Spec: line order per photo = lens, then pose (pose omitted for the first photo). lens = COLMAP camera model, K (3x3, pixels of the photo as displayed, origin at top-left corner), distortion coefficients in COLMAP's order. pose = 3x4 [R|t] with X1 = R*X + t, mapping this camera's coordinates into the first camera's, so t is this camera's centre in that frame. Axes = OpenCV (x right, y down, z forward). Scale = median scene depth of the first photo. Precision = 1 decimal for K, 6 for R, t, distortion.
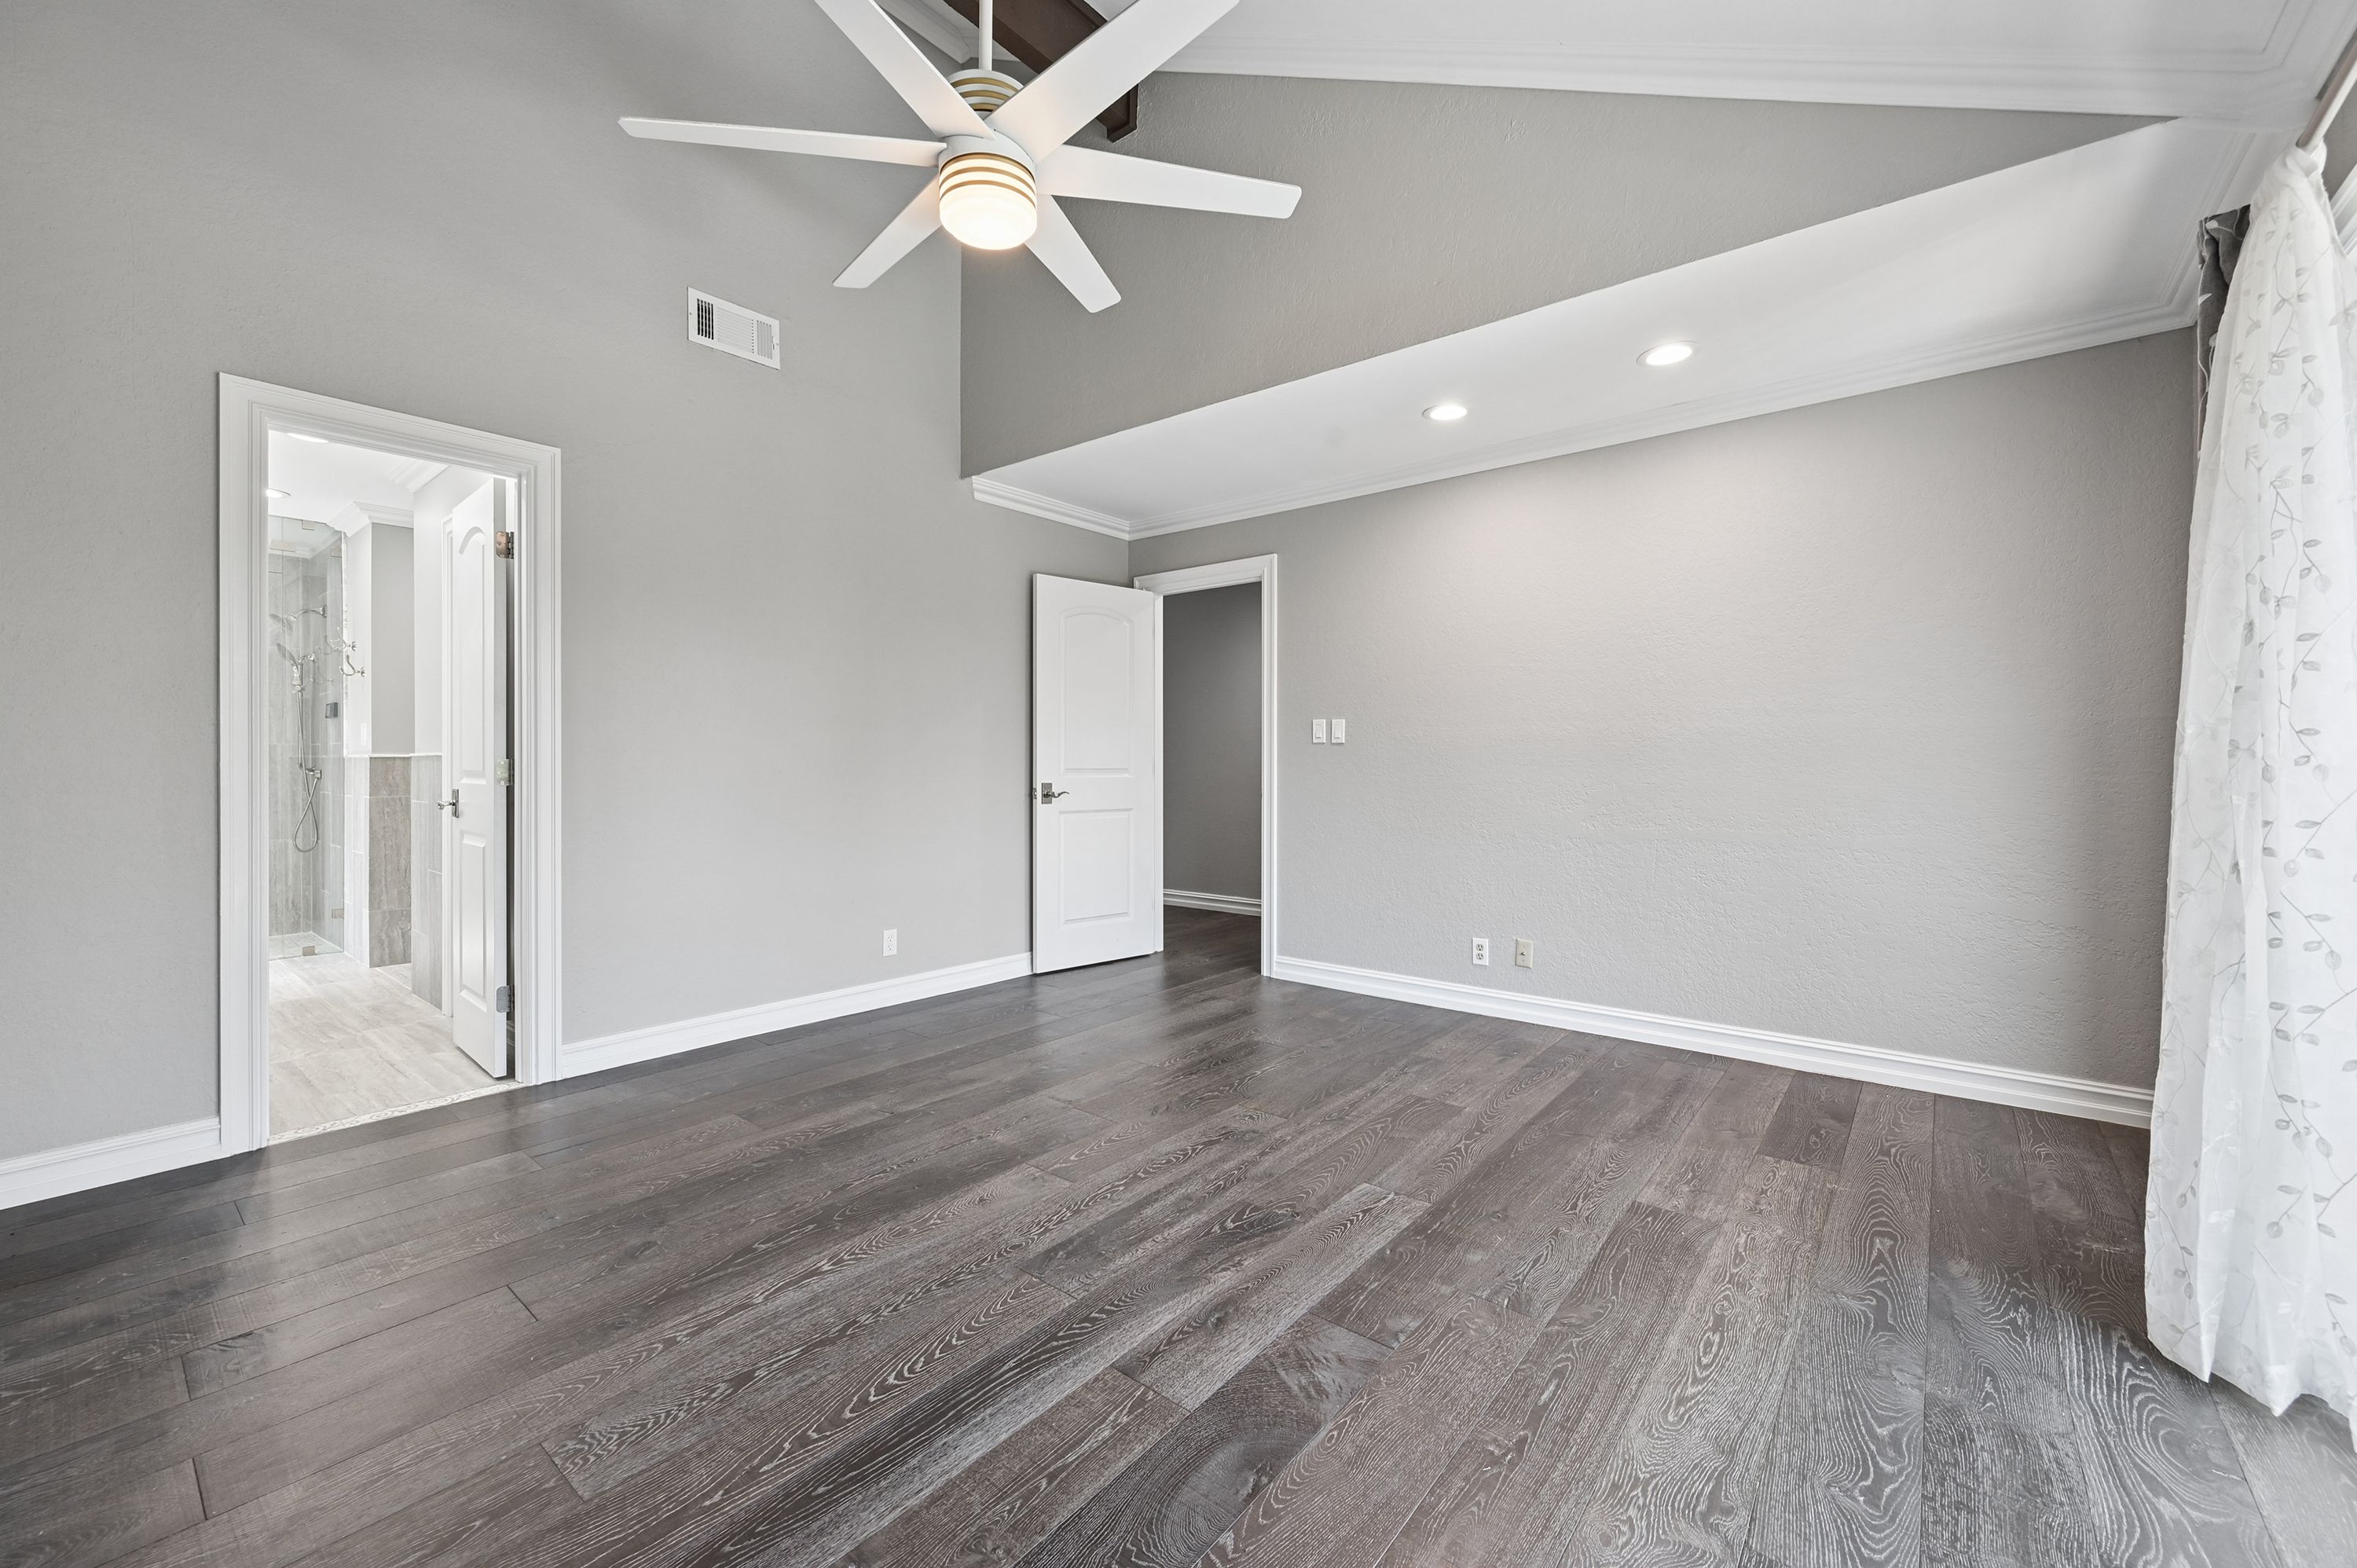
lens RADIAL K [[935.9, 0, 1175.5], [0, 935.9, 765.1], [0, 0, 1]] dist [0.000550, 0.000013]
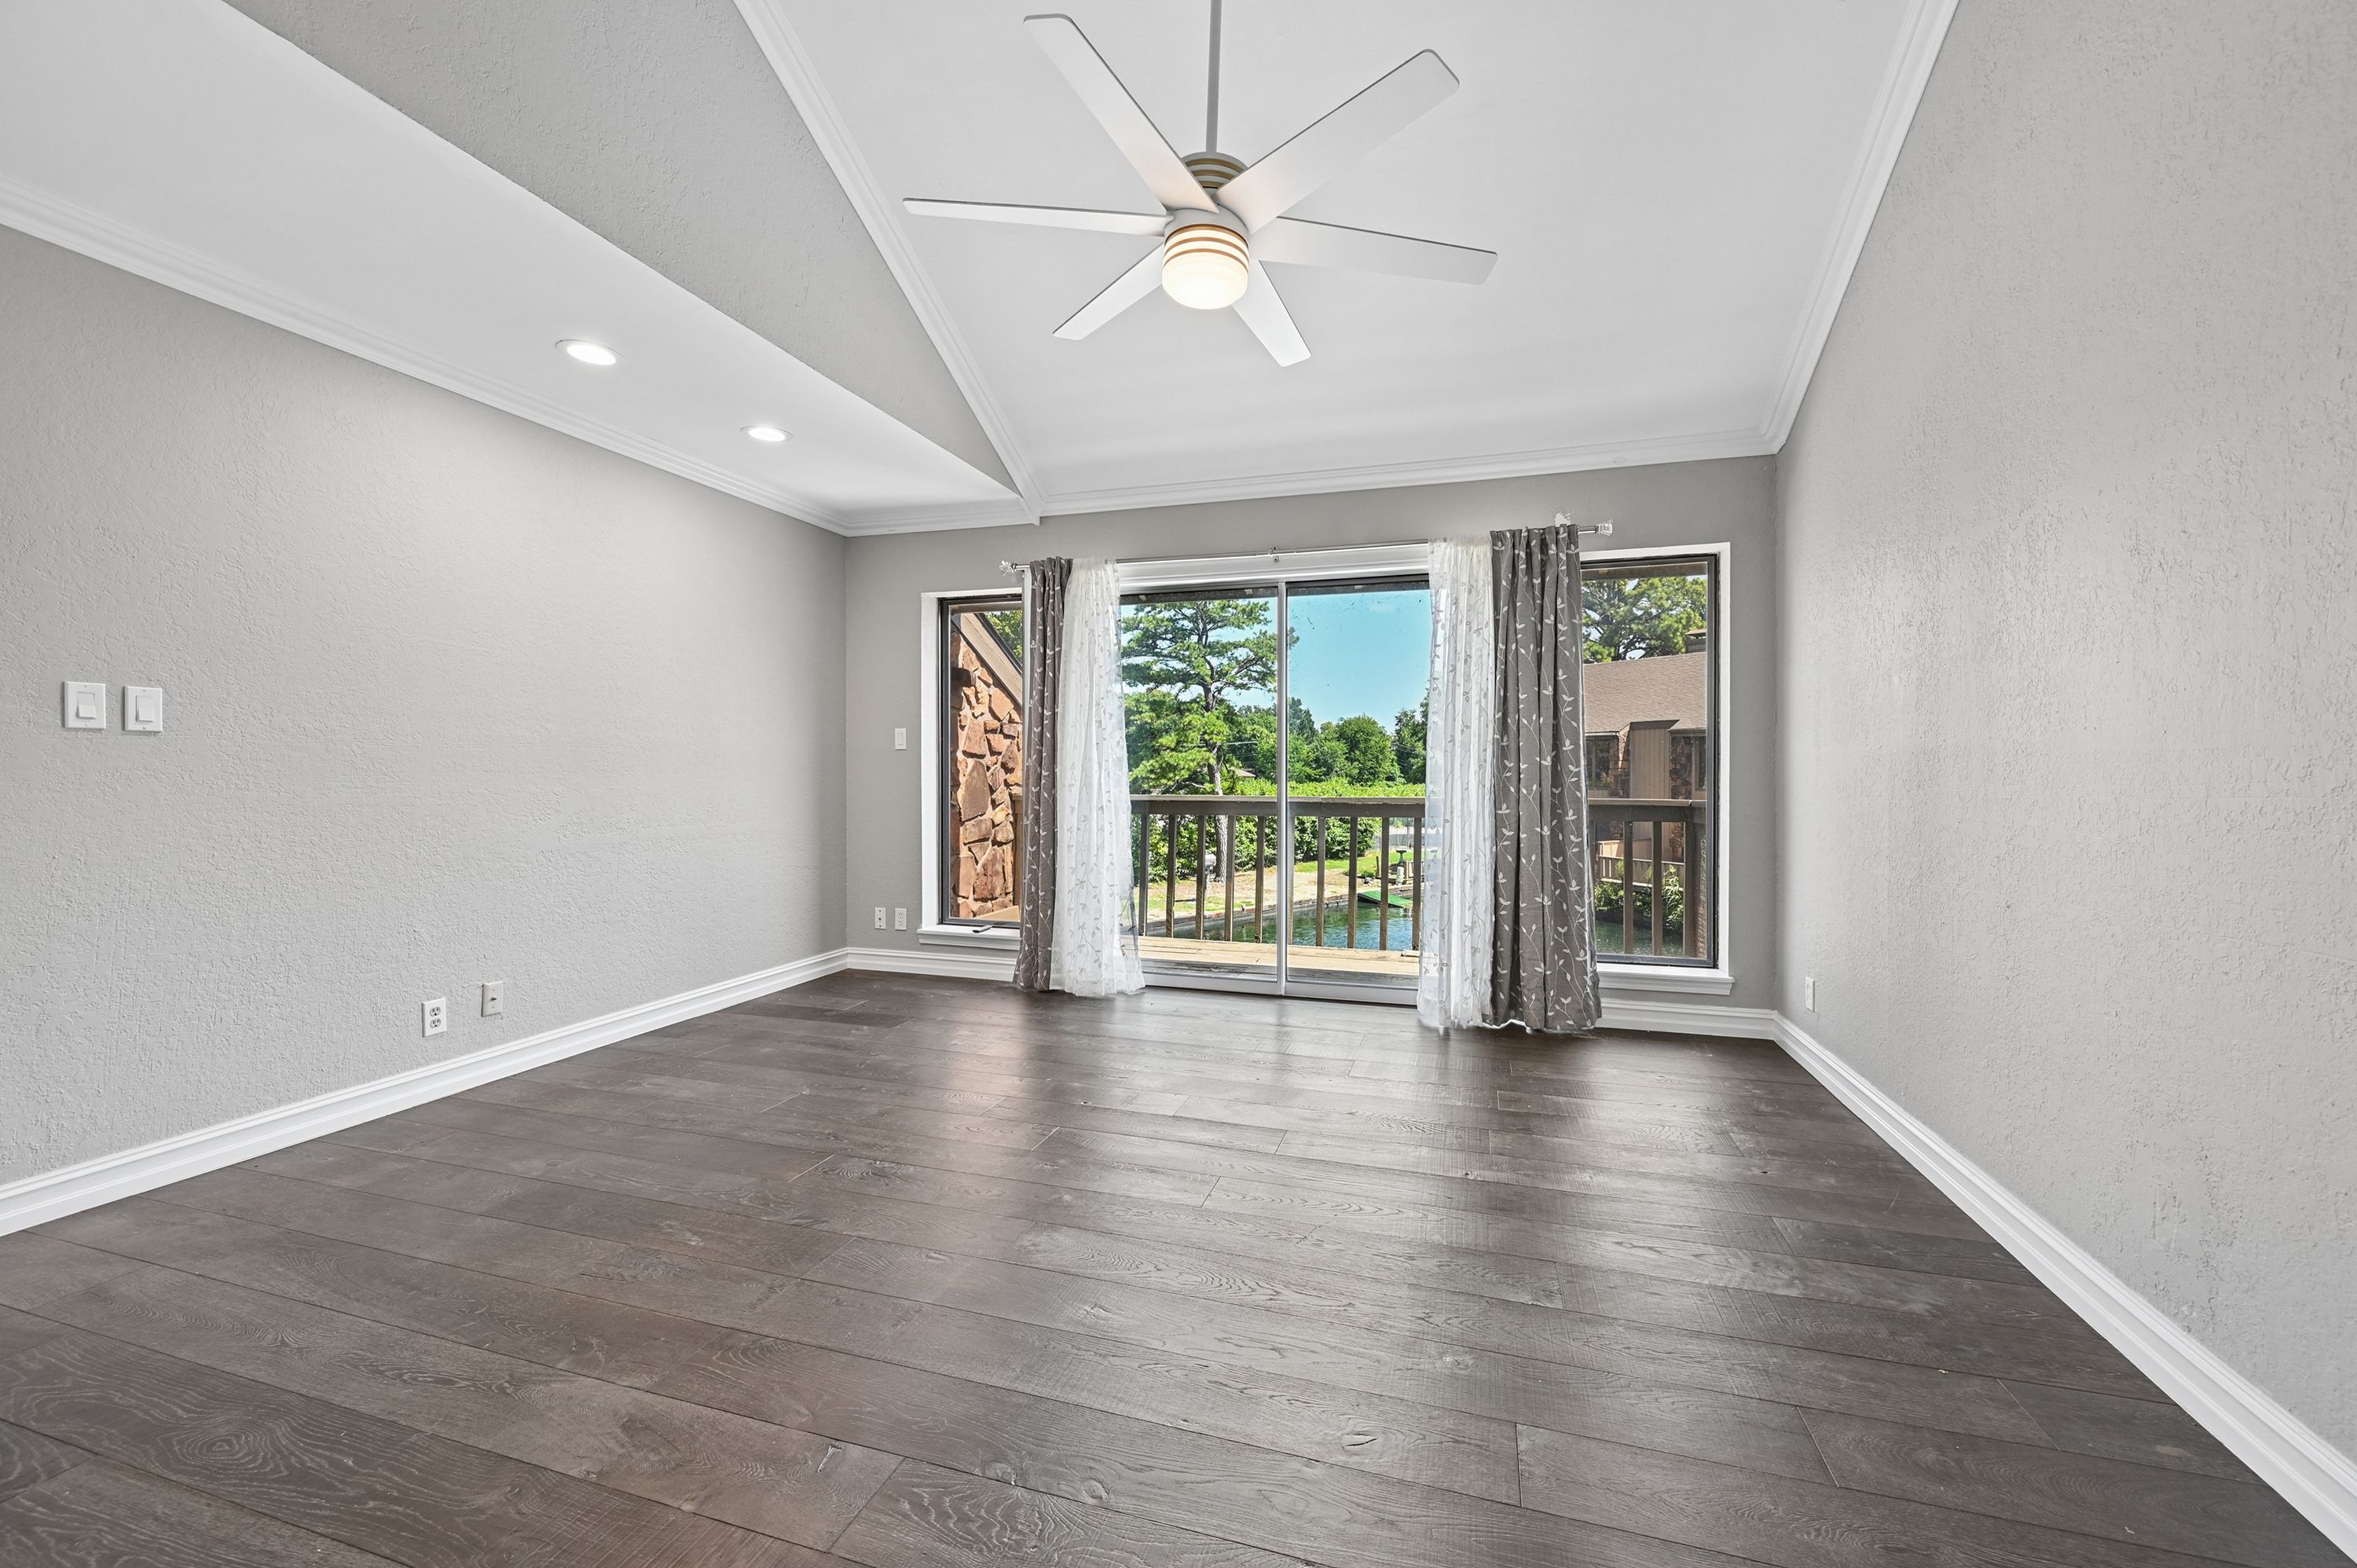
lens RADIAL K [[935.9, 0, 1185.9], [0, 935.9, 788.4], [0, 0, 1]] dist [0.000550, 0.000013]
pose [[-0.376652, -0.018535, 0.926169, -0.848432], [0.002026, 0.999781, 0.020832, -0.001306], [-0.926352, 0.009723, -0.376532, 1.008632]]
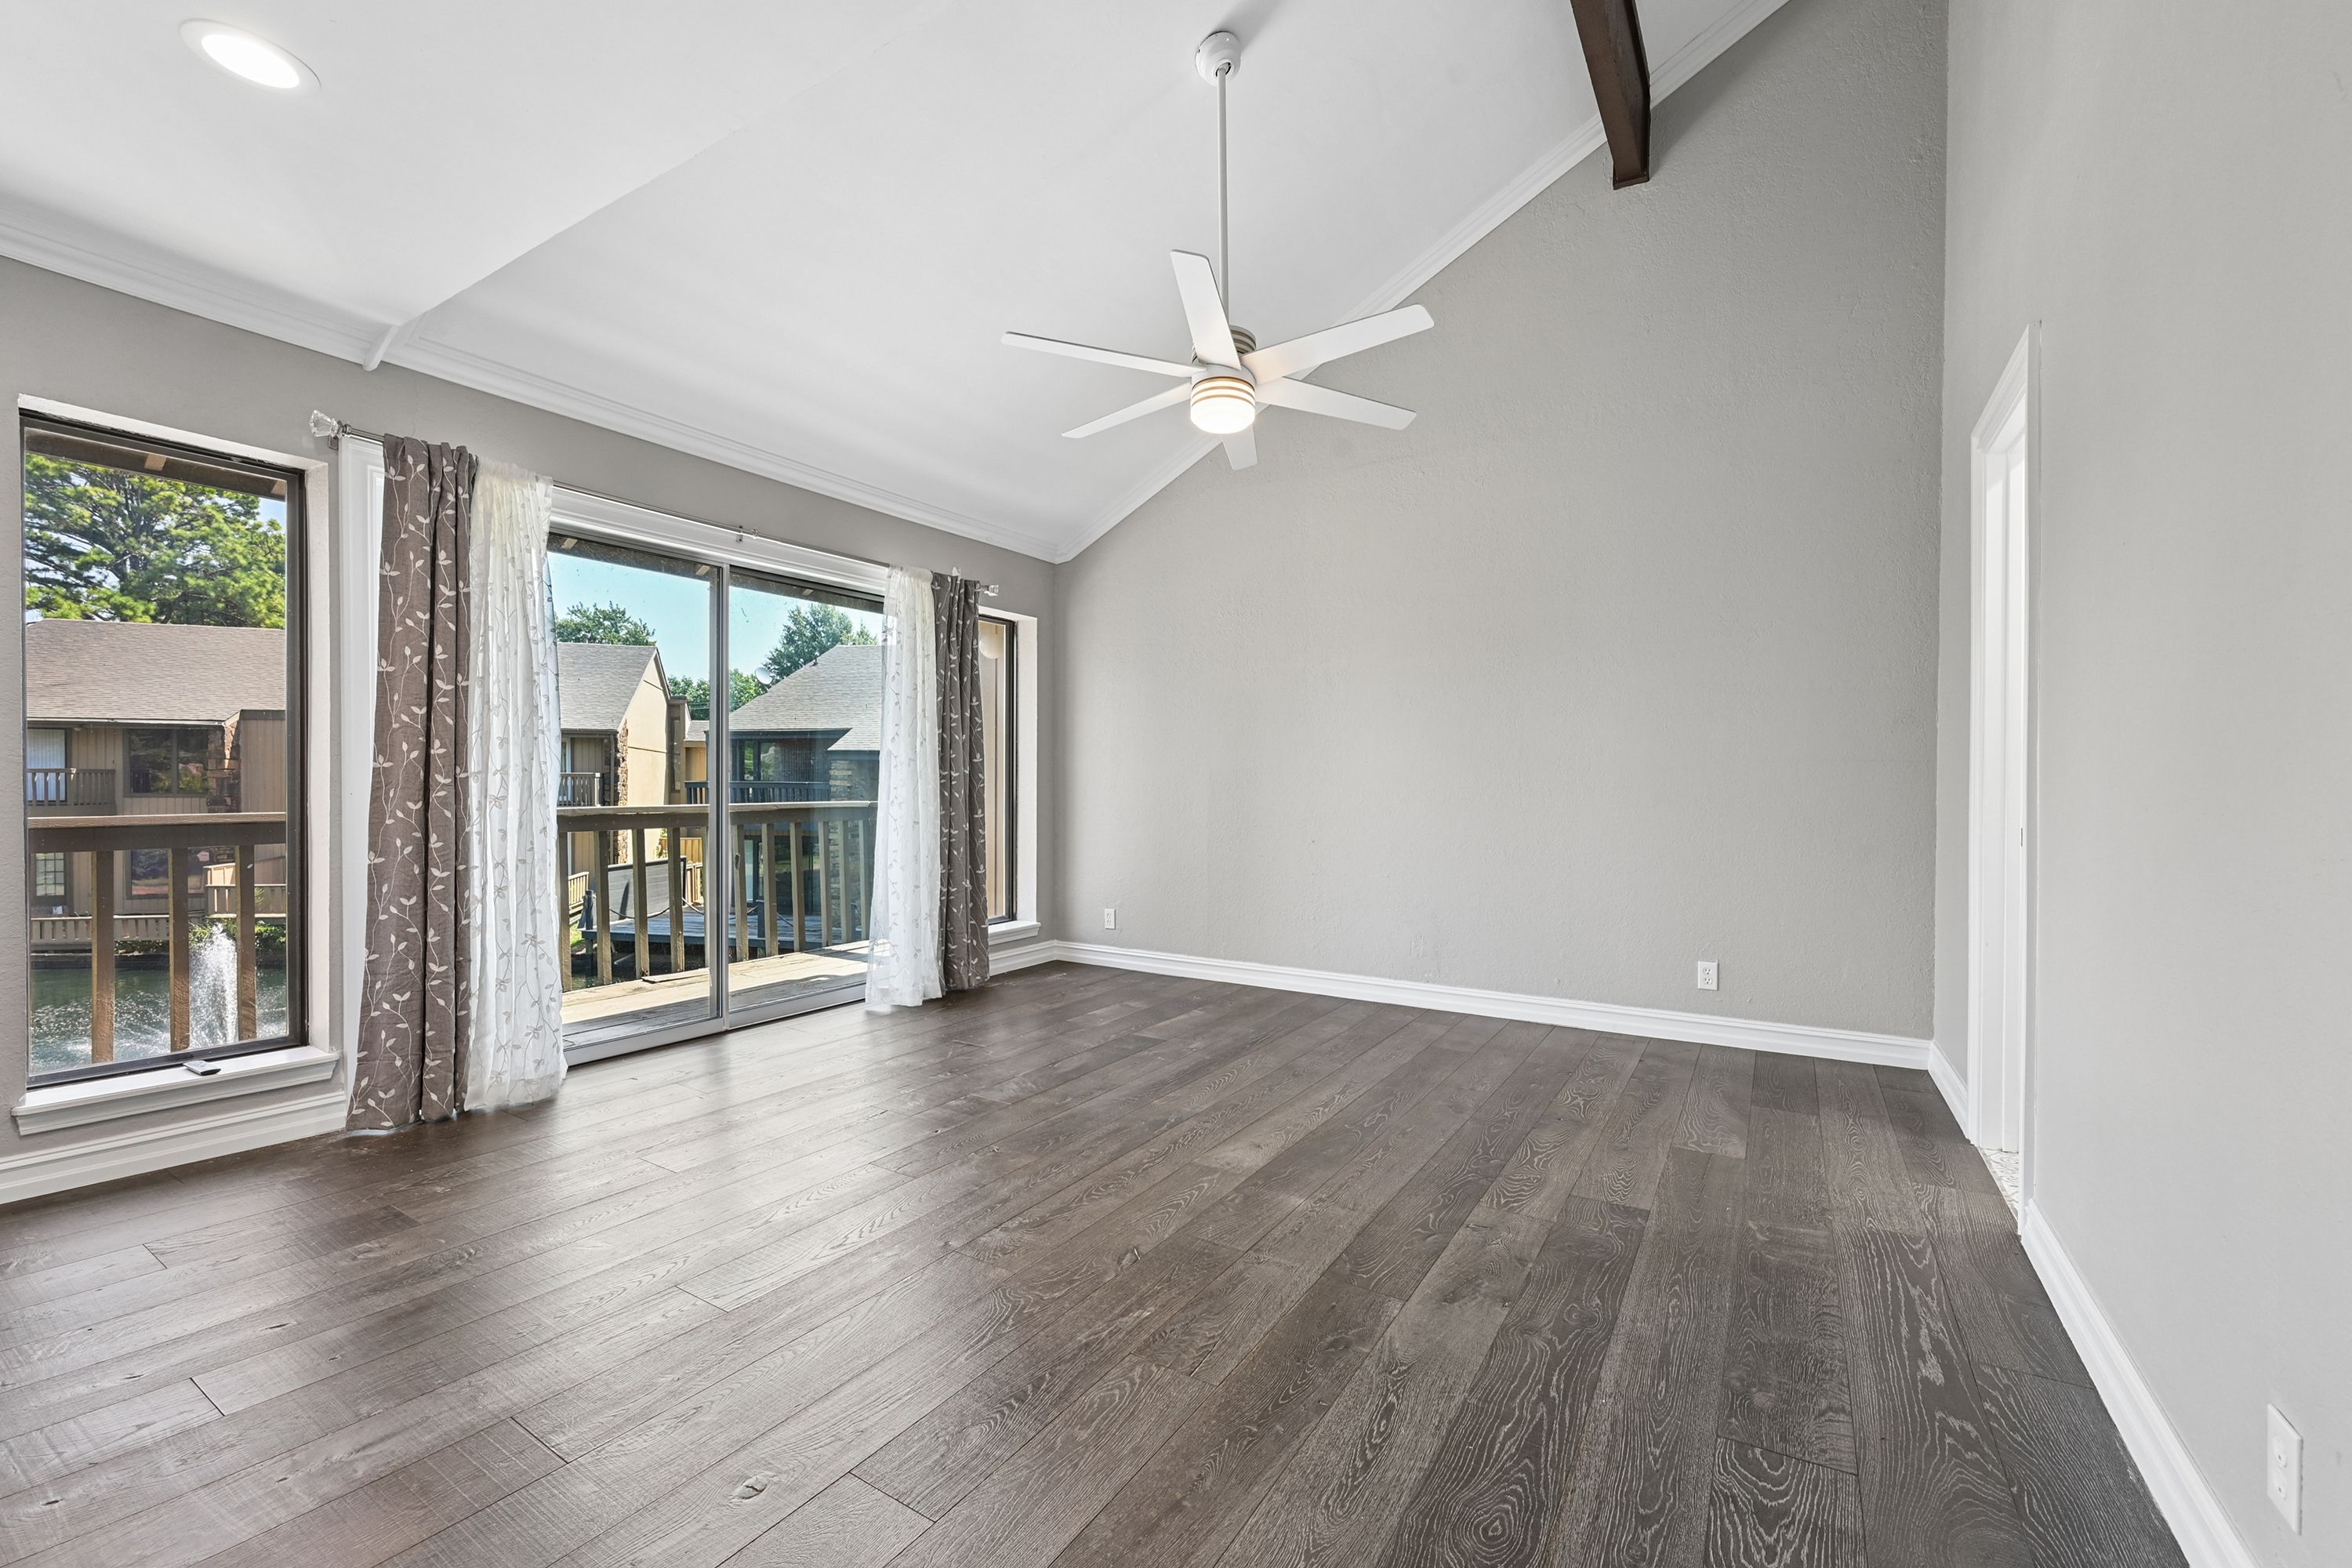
lens RADIAL K [[958.5, 0, 1190.7], [0, 958.5, 788.8], [0, 0, 1]] dist [-0.010462, 0.002786]
pose [[-0.989917, -0.006877, -0.141483, 0.042891], [-0.008708, 0.999886, 0.012322, -0.002366], [0.141382, 0.013430, -0.989864, 1.753434]]
